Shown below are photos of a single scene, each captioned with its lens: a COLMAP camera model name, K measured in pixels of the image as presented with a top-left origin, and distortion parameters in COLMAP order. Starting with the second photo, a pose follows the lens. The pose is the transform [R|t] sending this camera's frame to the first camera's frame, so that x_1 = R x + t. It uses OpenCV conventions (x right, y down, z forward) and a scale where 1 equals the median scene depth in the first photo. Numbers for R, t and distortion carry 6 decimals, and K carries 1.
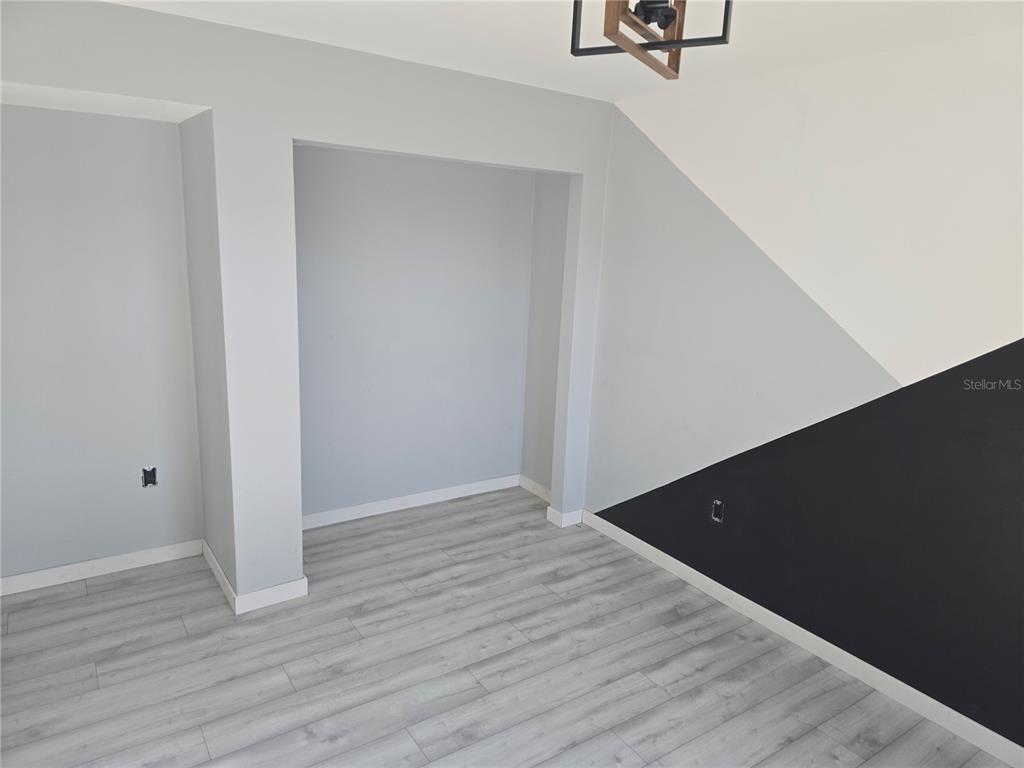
lens RADIAL K [[692.3, 0, 512.7], [0, 692.3, 387.6], [0, 0, 1]] dist [0.073747, -0.069762]
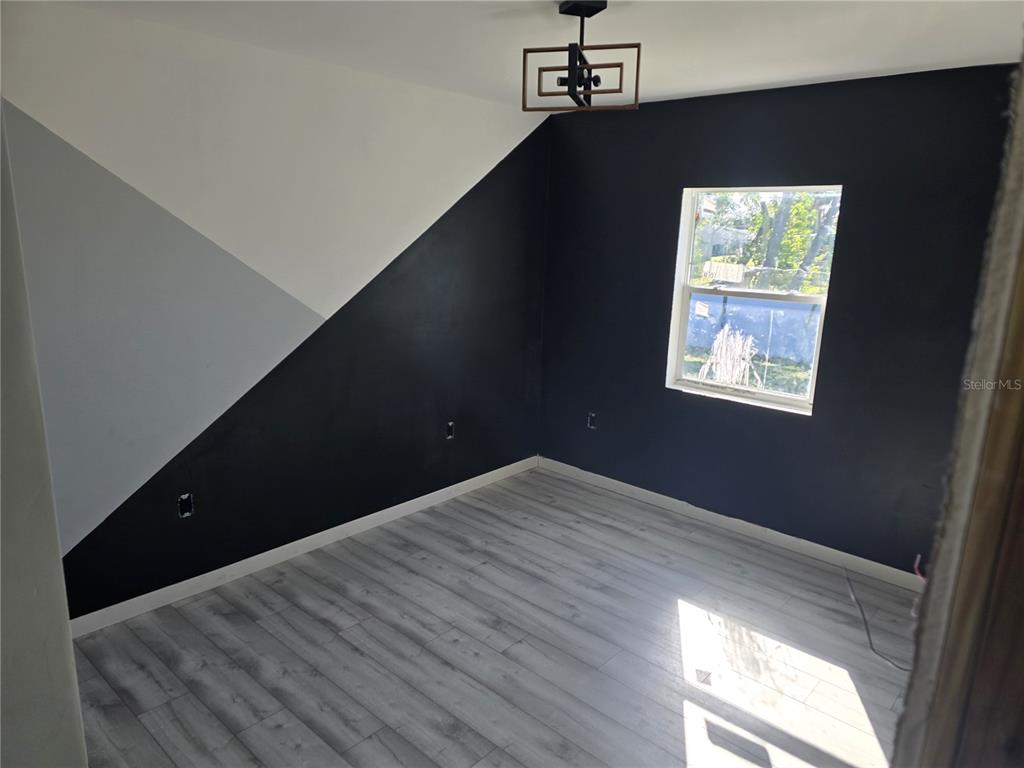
lens RADIAL K [[692.3, 0, 512.7], [0, 692.3, 387.6], [0, 0, 1]] dist [0.073747, -0.069762]
pose [[-0.237916, -0.271672, 0.932518, -0.744063], [0.176559, 0.931994, 0.316565, -0.222573], [-0.955104, 0.239960, -0.173771, 0.814359]]
